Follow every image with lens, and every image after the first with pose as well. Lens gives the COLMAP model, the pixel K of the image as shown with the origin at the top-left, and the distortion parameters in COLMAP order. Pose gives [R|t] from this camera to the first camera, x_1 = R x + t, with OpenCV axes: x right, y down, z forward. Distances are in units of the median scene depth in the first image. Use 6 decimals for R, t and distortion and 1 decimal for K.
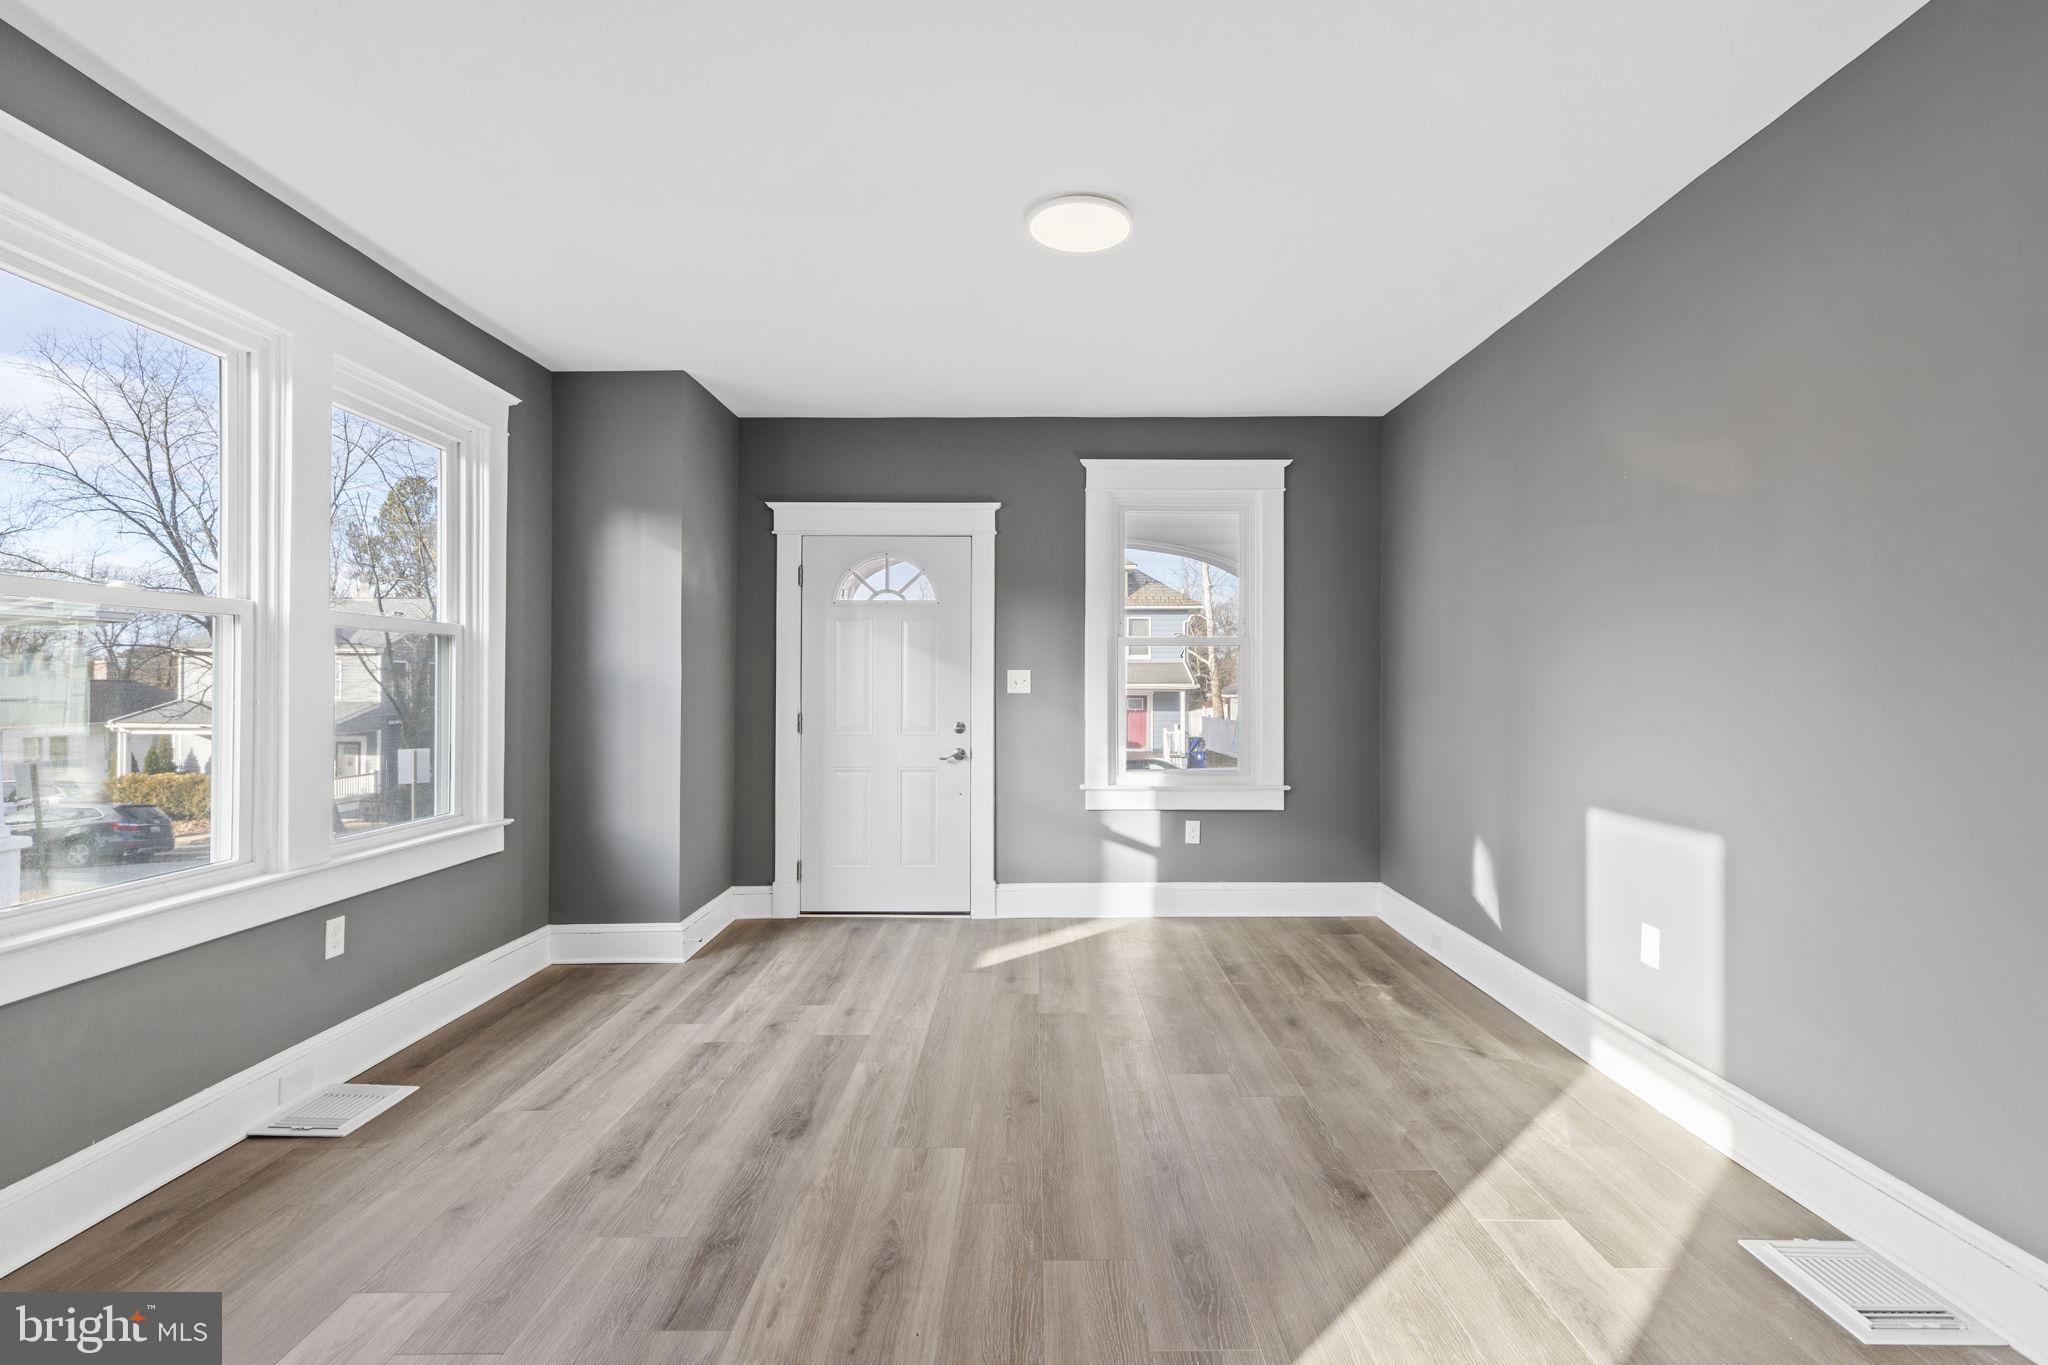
lens RADIAL K [[922.4, 0, 1065.3], [0, 922.4, 693.1], [0, 0, 1]] dist [0.010305, -0.001682]
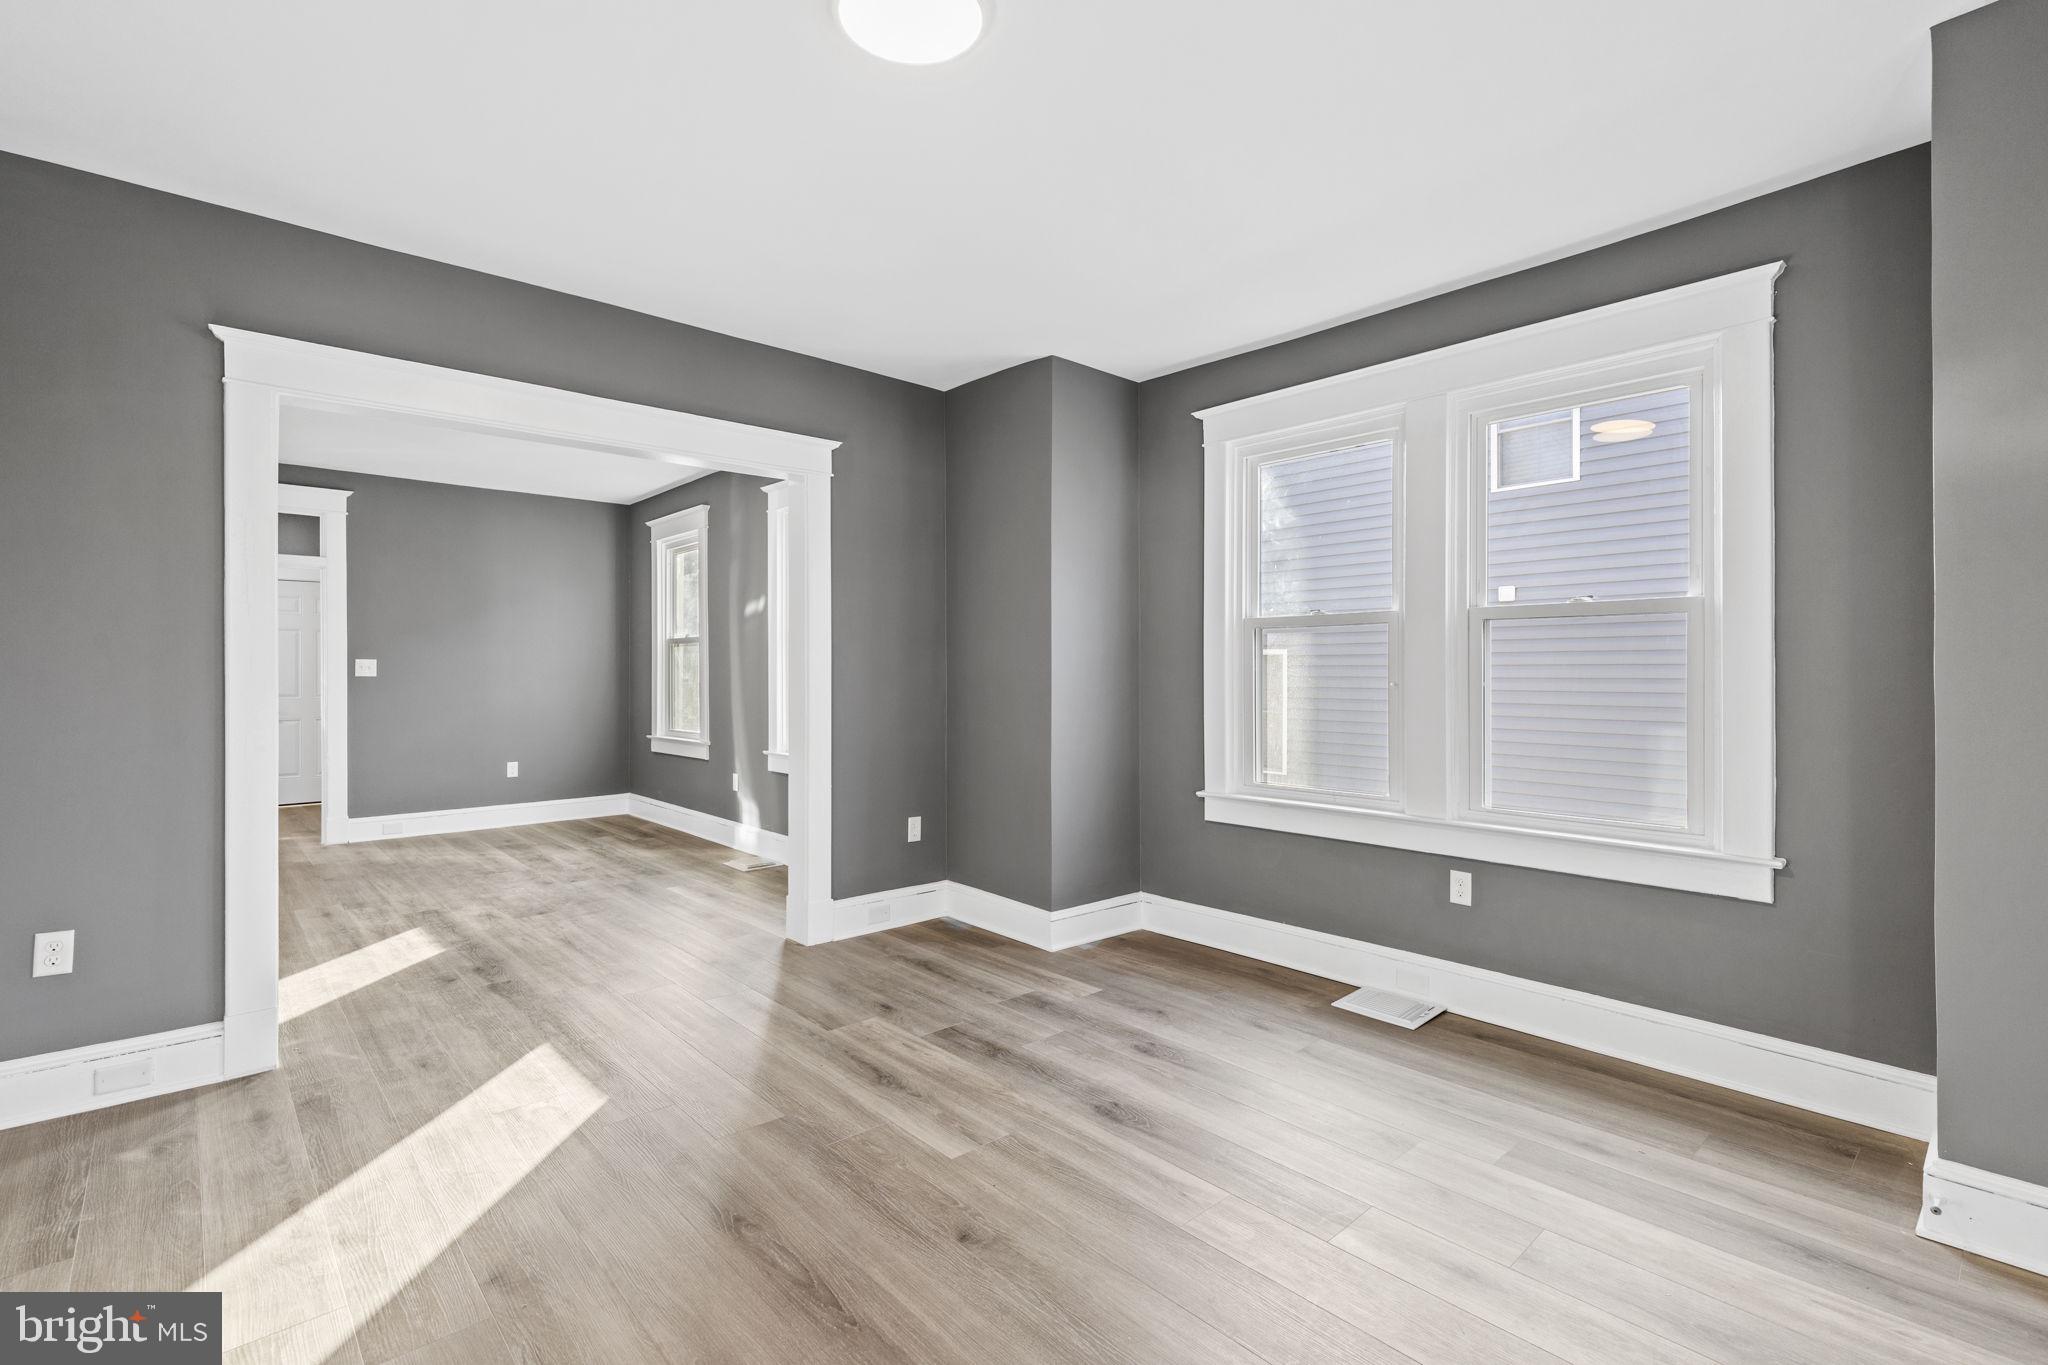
lens RADIAL K [[922.4, 0, 1023.9], [0, 922.4, 679.3], [0, 0, 1]] dist [0.010305, -0.001682]
pose [[-0.761400, 0.007250, -0.648242, 0.447622], [-0.002122, 0.999904, 0.013675, -0.017930], [0.648279, 0.011788, -0.761312, 1.755103]]
